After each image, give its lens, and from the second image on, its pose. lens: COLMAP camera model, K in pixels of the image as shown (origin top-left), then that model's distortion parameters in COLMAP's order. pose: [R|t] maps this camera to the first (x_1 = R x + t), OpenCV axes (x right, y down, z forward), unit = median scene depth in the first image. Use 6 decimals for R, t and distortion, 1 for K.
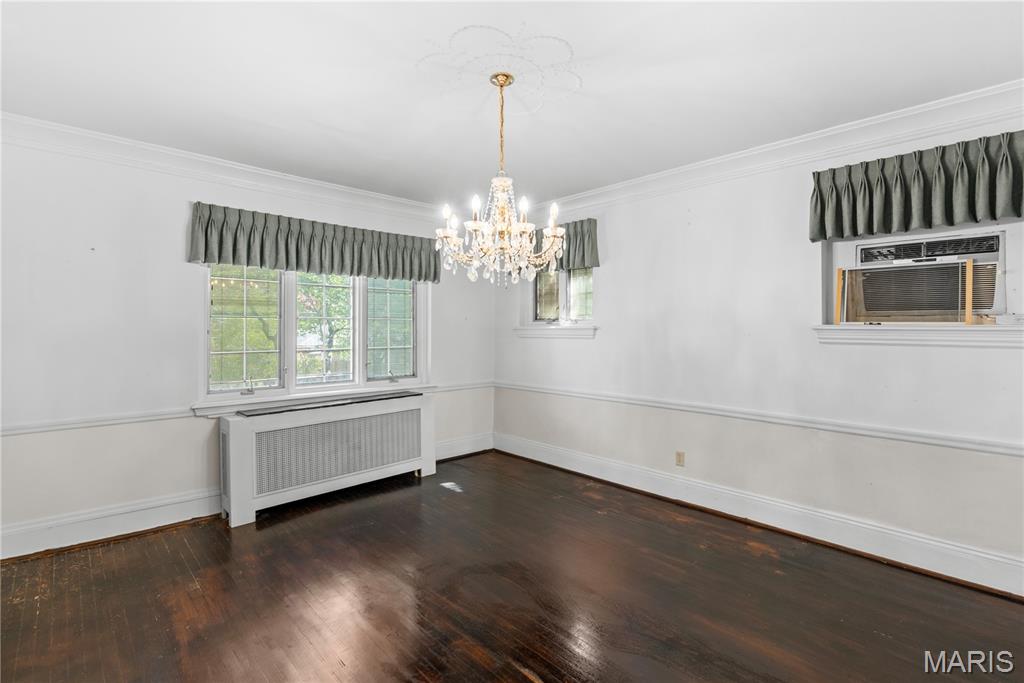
lens RADIAL K [[475.2, 0, 519.8], [0, 475.2, 324.3], [0, 0, 1]] dist [0.001457, 0.000072]
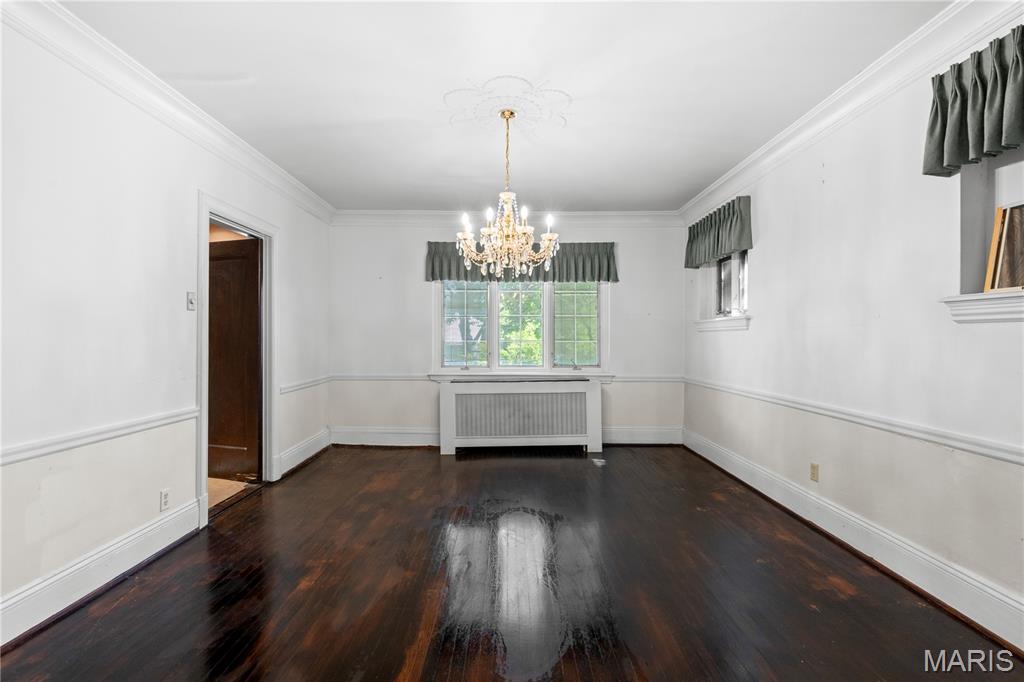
lens RADIAL K [[475.2, 0, 521.1], [0, 475.2, 337.3], [0, 0, 1]] dist [0.001457, 0.000072]
pose [[0.732238, -0.002966, -0.681042, 0.571864], [0.007528, 0.999965, 0.003739, 0.048286], [0.681007, -0.007865, 0.732235, 0.065125]]
